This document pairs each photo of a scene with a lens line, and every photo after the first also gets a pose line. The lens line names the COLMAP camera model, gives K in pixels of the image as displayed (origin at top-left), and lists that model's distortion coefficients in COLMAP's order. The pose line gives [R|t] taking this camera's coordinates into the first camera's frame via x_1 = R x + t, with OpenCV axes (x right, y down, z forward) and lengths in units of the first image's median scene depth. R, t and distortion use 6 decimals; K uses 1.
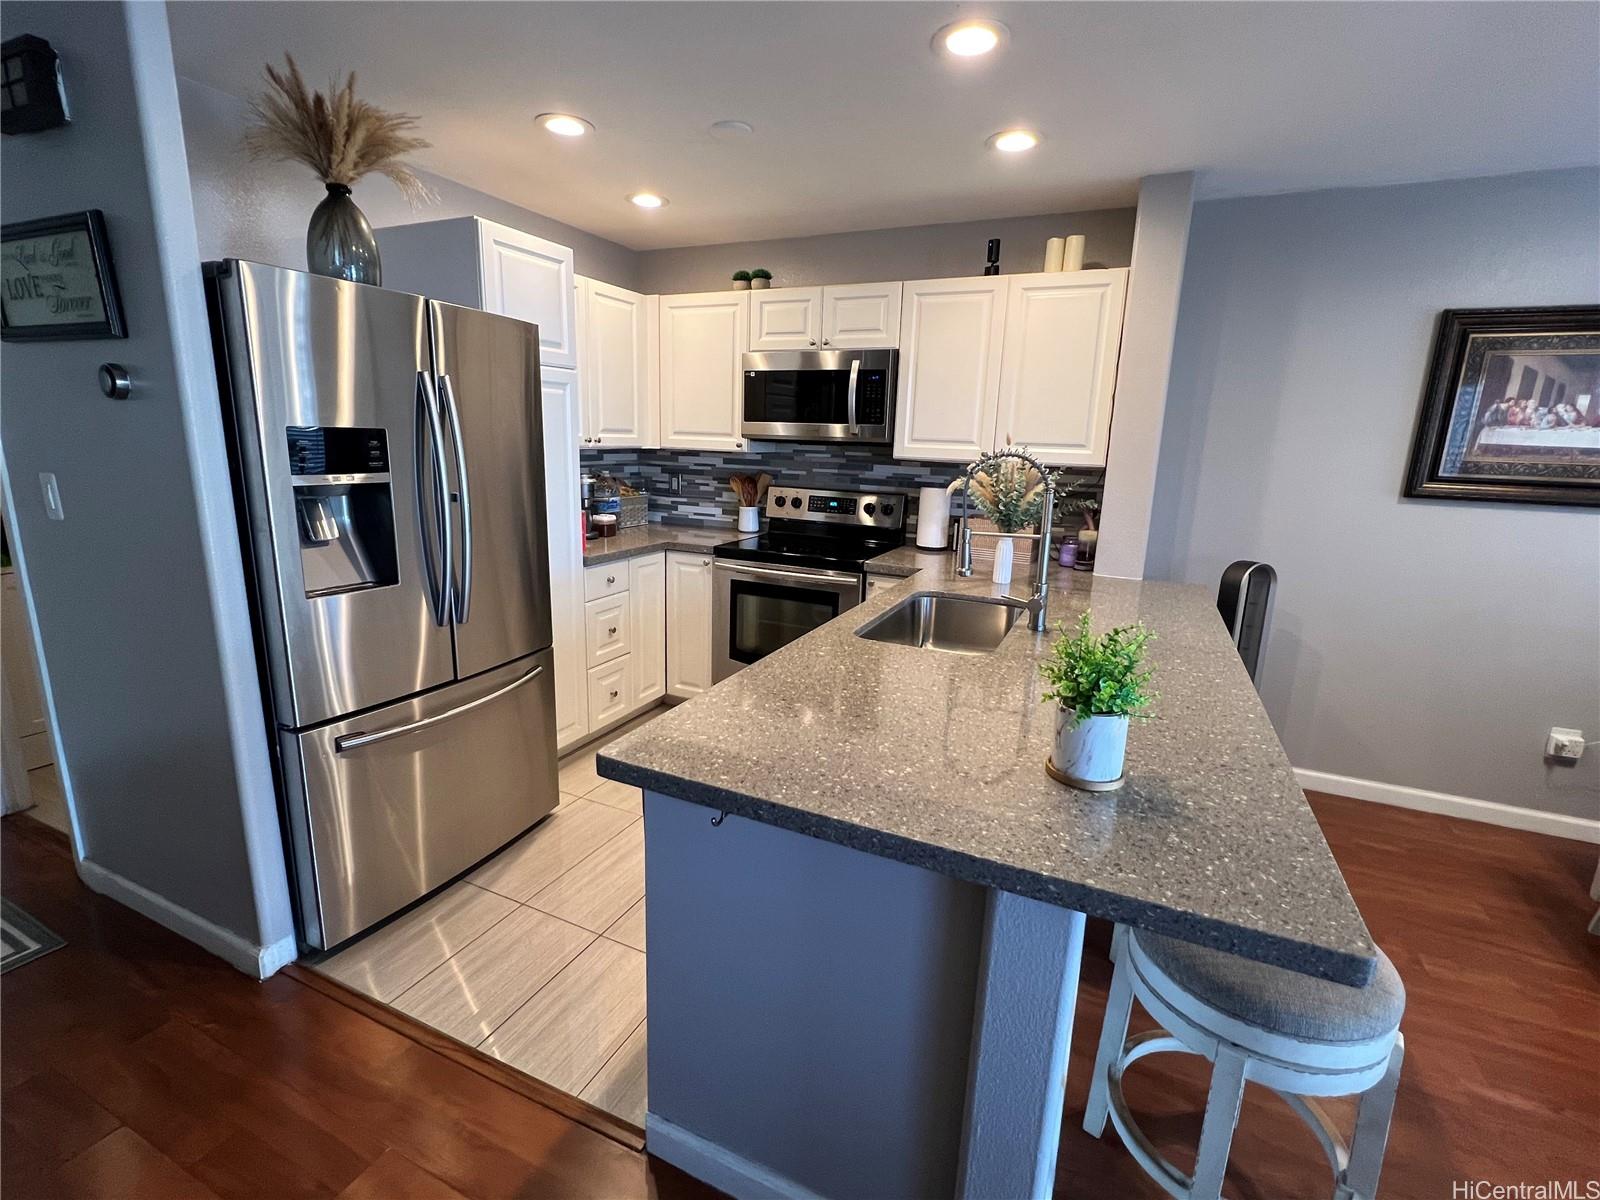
lens RADIAL K [[729.6, 0, 796.9], [0, 729.6, 598.4], [0, 0, 1]] dist [-0.000428, -0.000823]
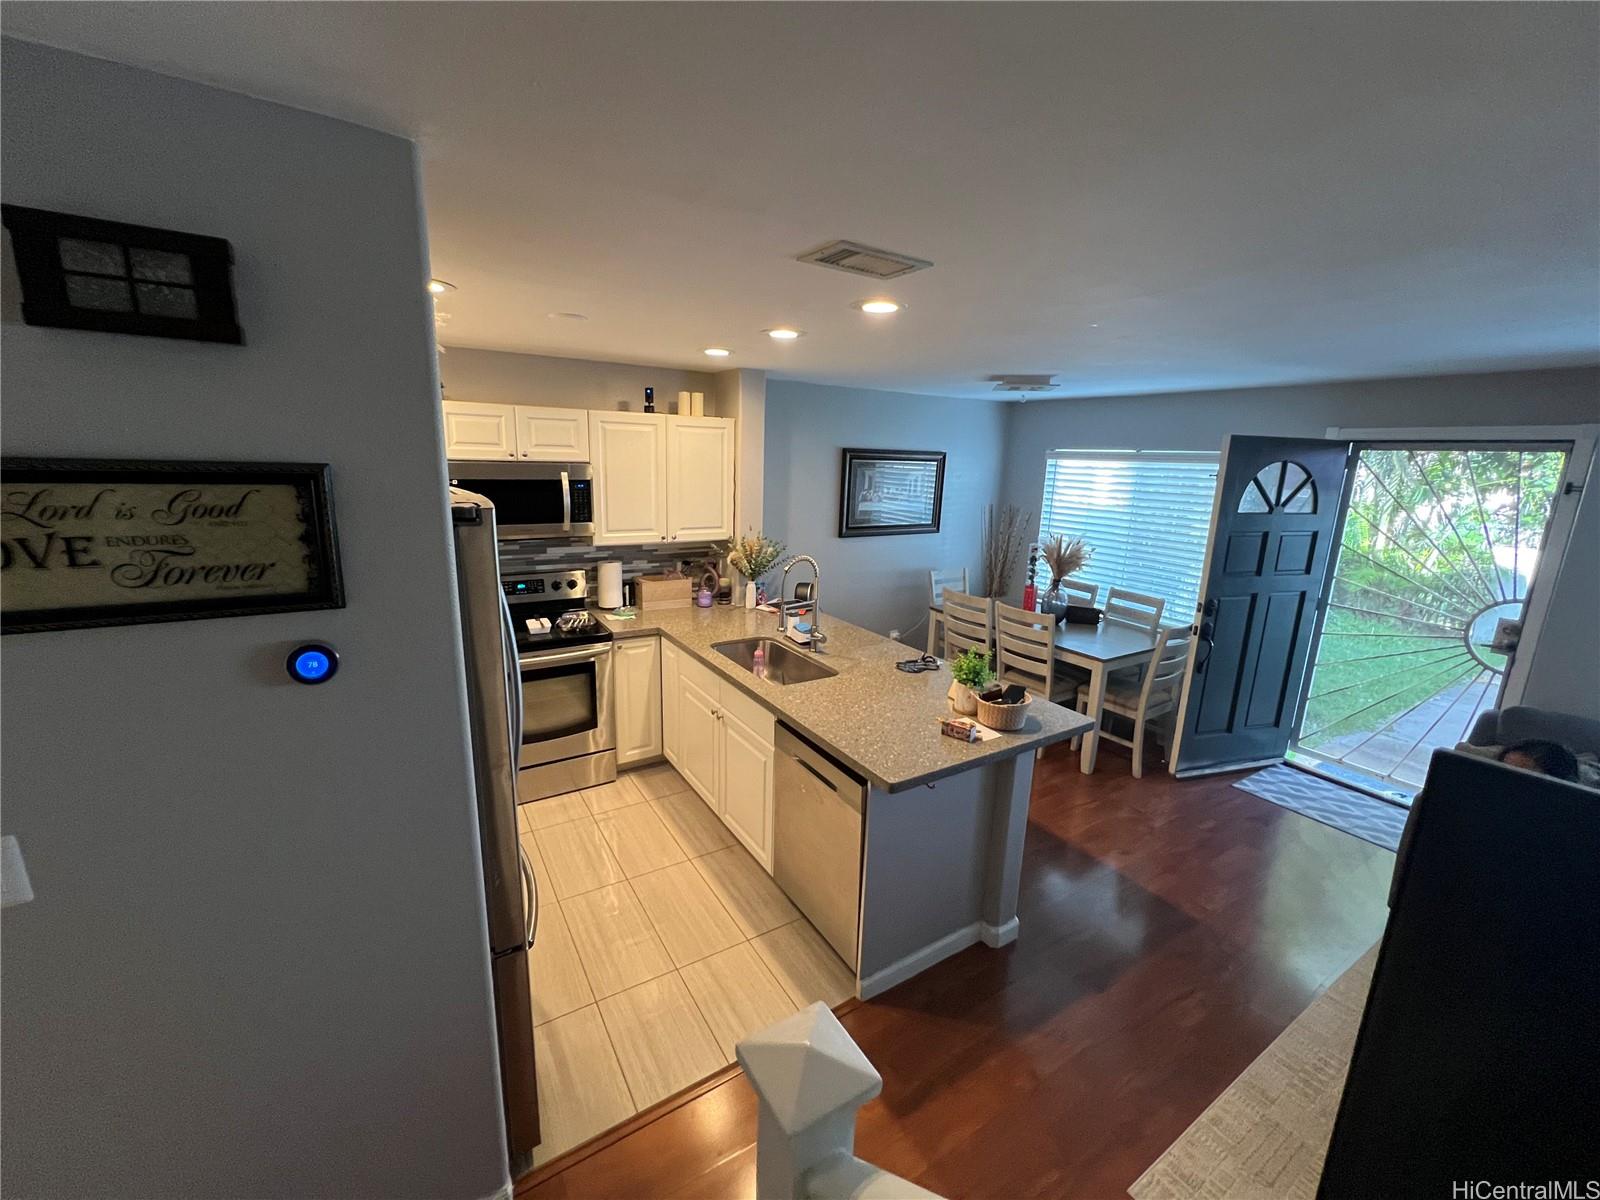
lens RADIAL K [[646.9, 0, 794.7], [0, 646.9, 595.0], [0, 0, 1]] dist [0.002340, -0.000657]
pose [[0.545071, -0.193386, 0.815781, -0.767781], [0.169331, 0.978374, 0.118790, -0.230394], [-0.821112, 0.073388, 0.566030, 0.105256]]
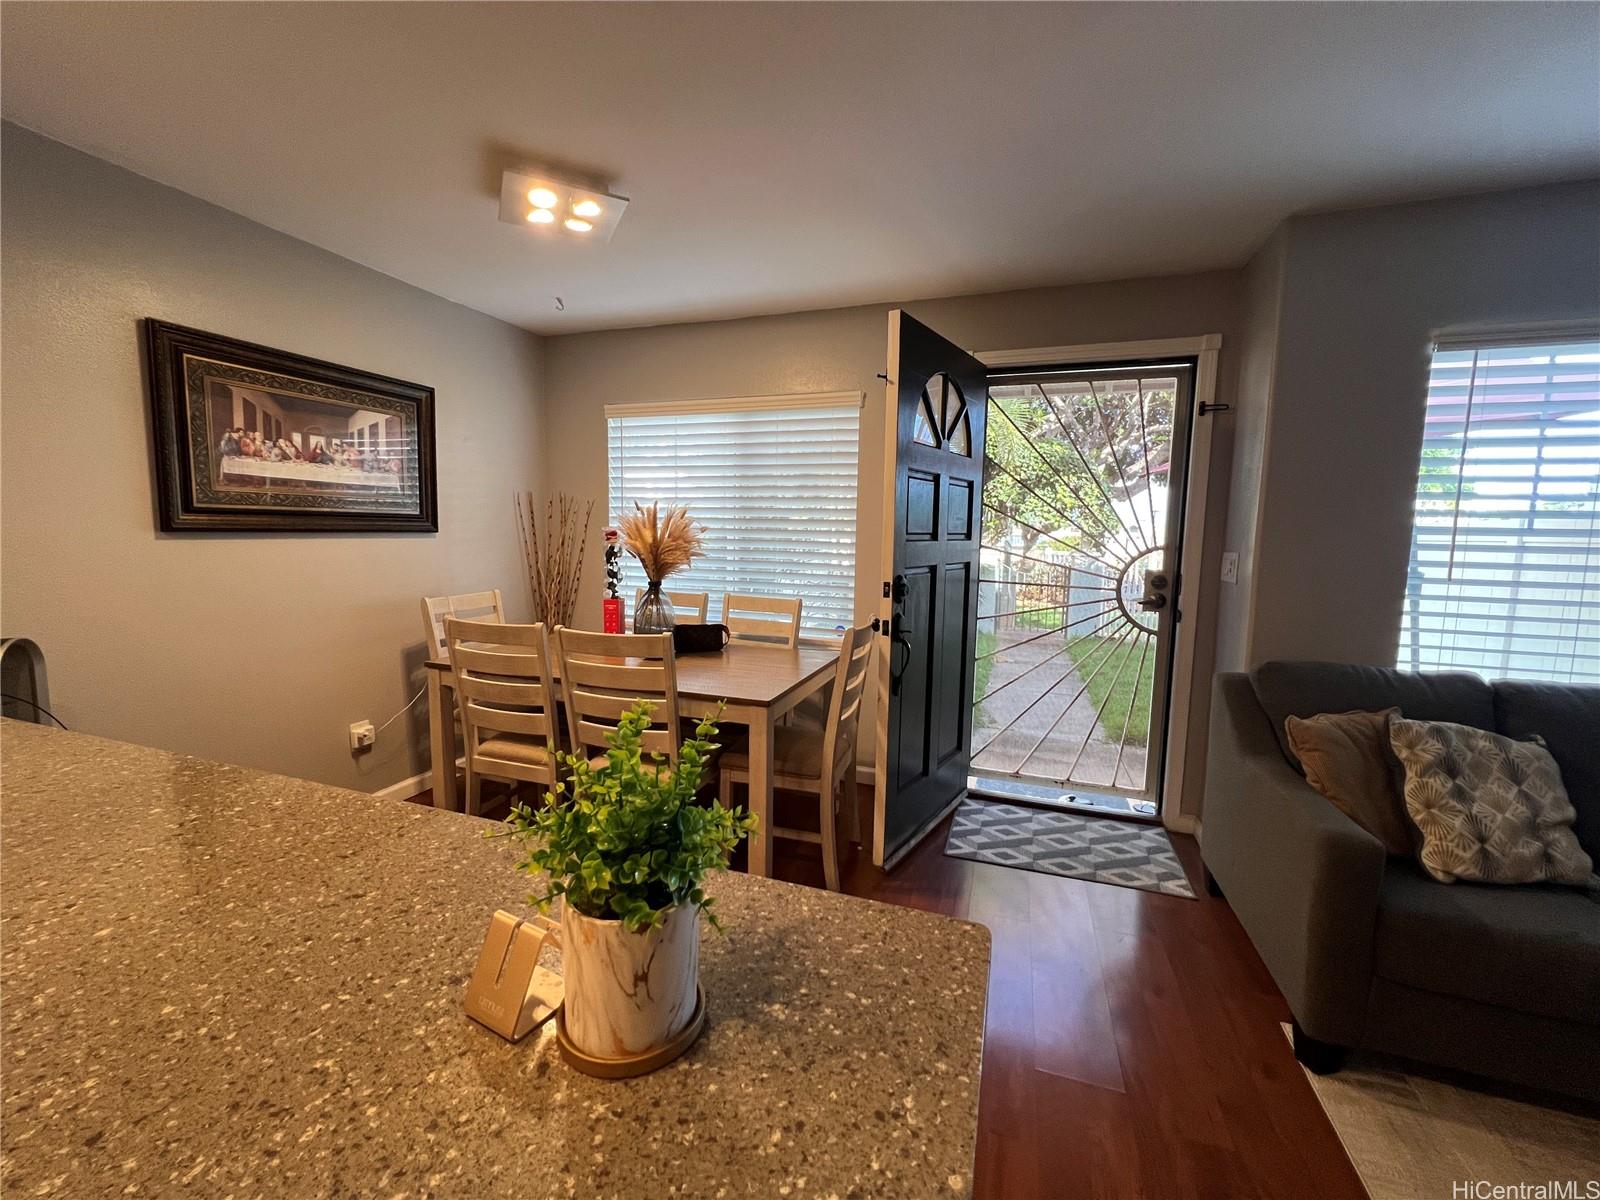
lens RADIAL K [[646.9, 0, 802.1], [0, 646.9, 592.2], [0, 0, 1]] dist [0.002340, -0.000657]
pose [[-0.102073, -0.130067, 0.986237, -0.005310], [0.194508, 0.969669, 0.148013, -0.037994], [-0.975576, 0.206939, -0.073678, 0.356711]]
